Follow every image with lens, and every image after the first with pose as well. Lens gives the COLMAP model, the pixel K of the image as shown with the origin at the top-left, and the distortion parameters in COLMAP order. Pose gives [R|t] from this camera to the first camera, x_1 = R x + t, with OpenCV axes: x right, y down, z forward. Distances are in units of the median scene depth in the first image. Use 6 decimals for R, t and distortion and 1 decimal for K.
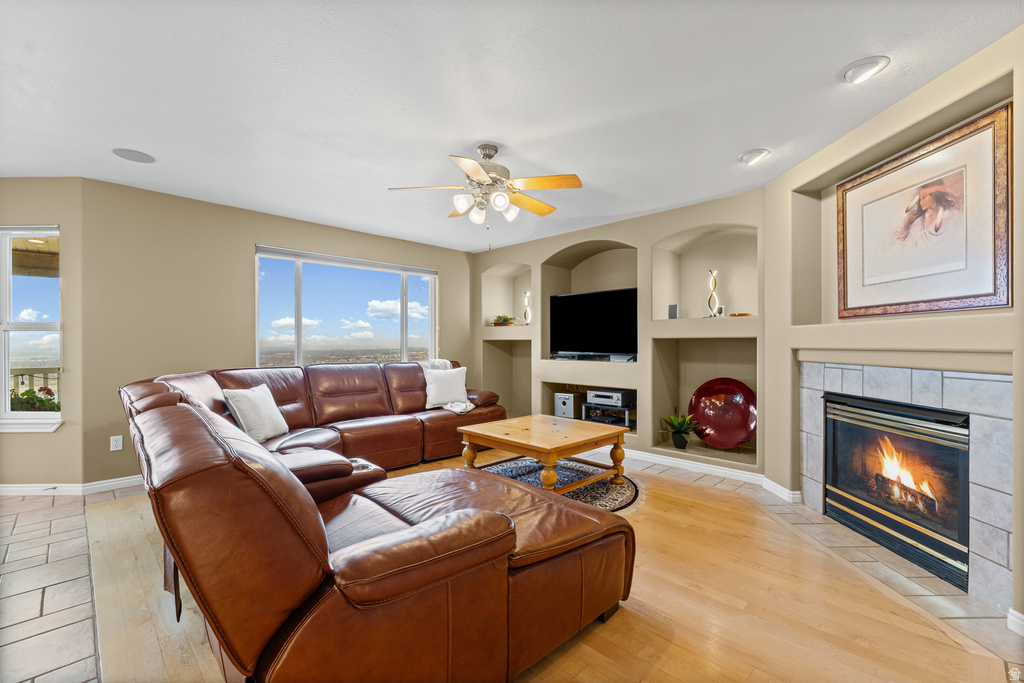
lens RADIAL K [[436.2, 0, 512.0], [0, 436.2, 341.5], [0, 0, 1]] dist [0.001600, 0.000028]
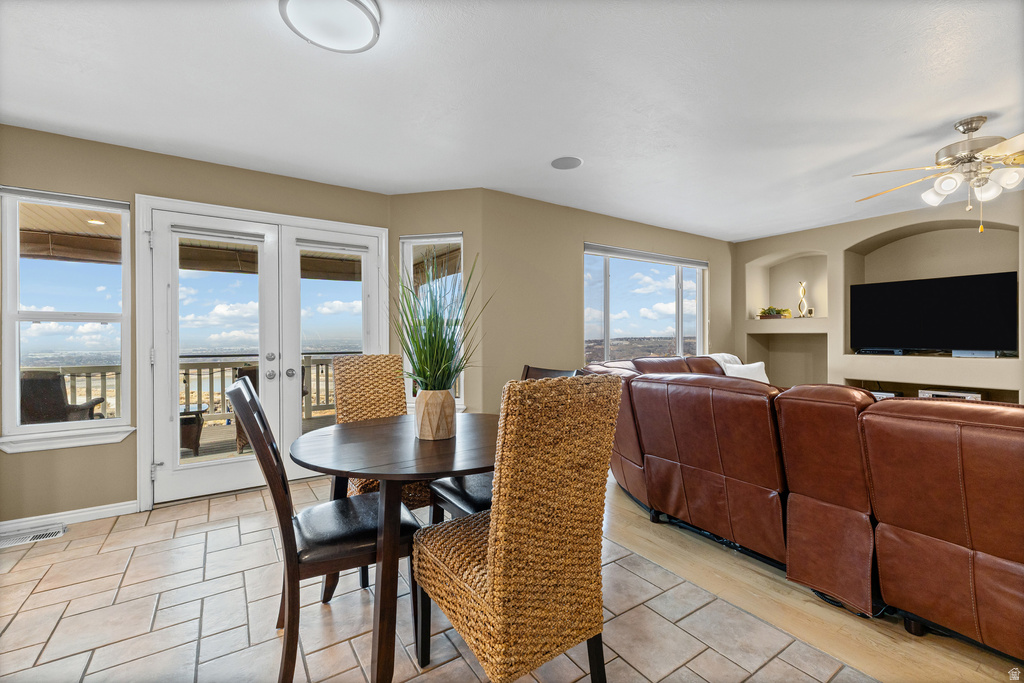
lens RADIAL K [[436.2, 0, 512.0], [0, 436.2, 341.5], [0, 0, 1]] dist [0.001600, 0.000028]
pose [[0.979458, 0.000673, -0.201649, -0.433125], [0.002507, 0.999877, 0.015514, -0.002195], [0.201635, -0.015701, 0.979335, -0.043881]]
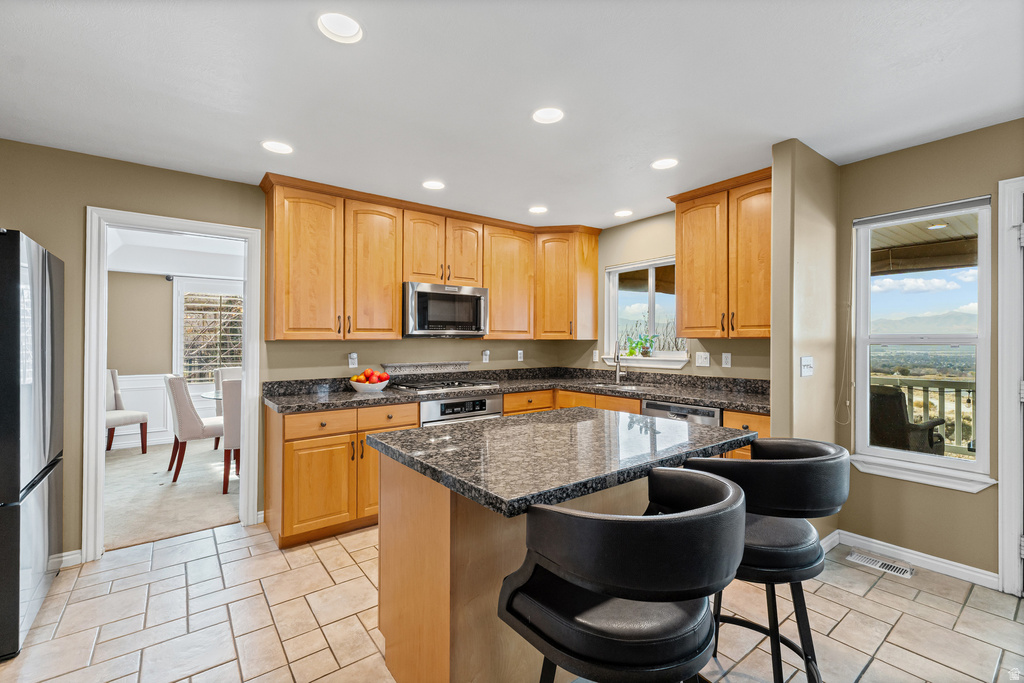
lens RADIAL K [[443.4, 0, 513.0], [0, 443.4, 341.8], [0, 0, 1]] dist [-0.000441, 0.000067]
pose [[-0.140014, 0.002739, -0.990146, -0.508635], [0.011060, 0.999938, 0.001202, -0.028667], [0.990088, -0.010782, -0.140035, -0.012308]]
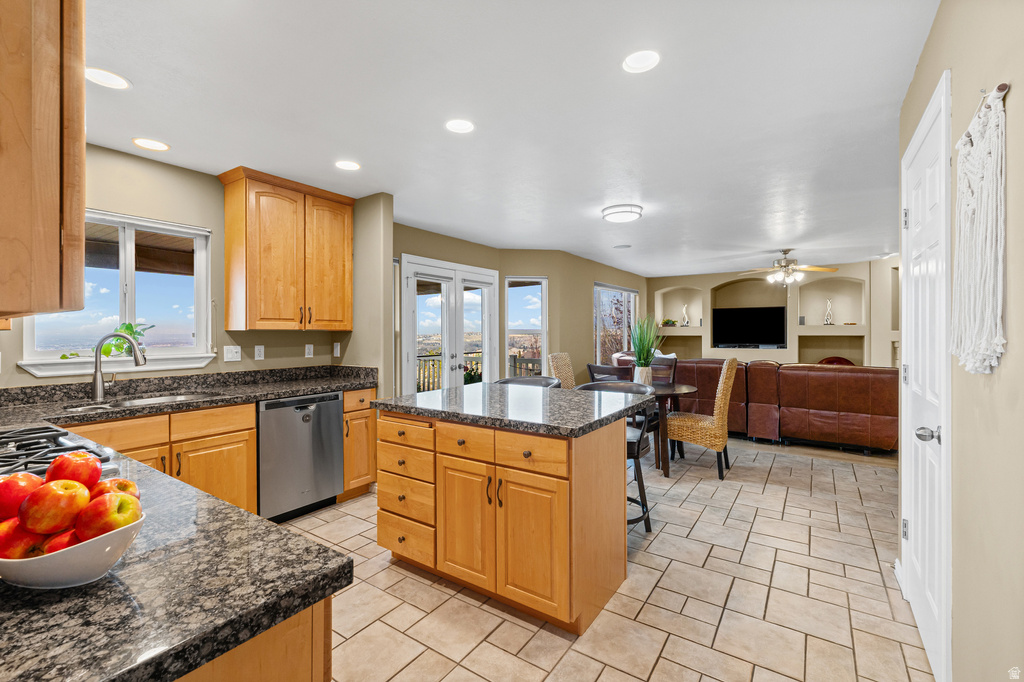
lens RADIAL K [[443.9, 0, 513.2], [0, 443.9, 335.7], [0, 0, 1]] dist [0.000947, 0.000174]
pose [[0.984293, -0.006726, 0.176417, -0.944507], [0.004678, 0.999917, 0.012022, -0.028152], [-0.176483, -0.011008, 0.984242, -0.490701]]
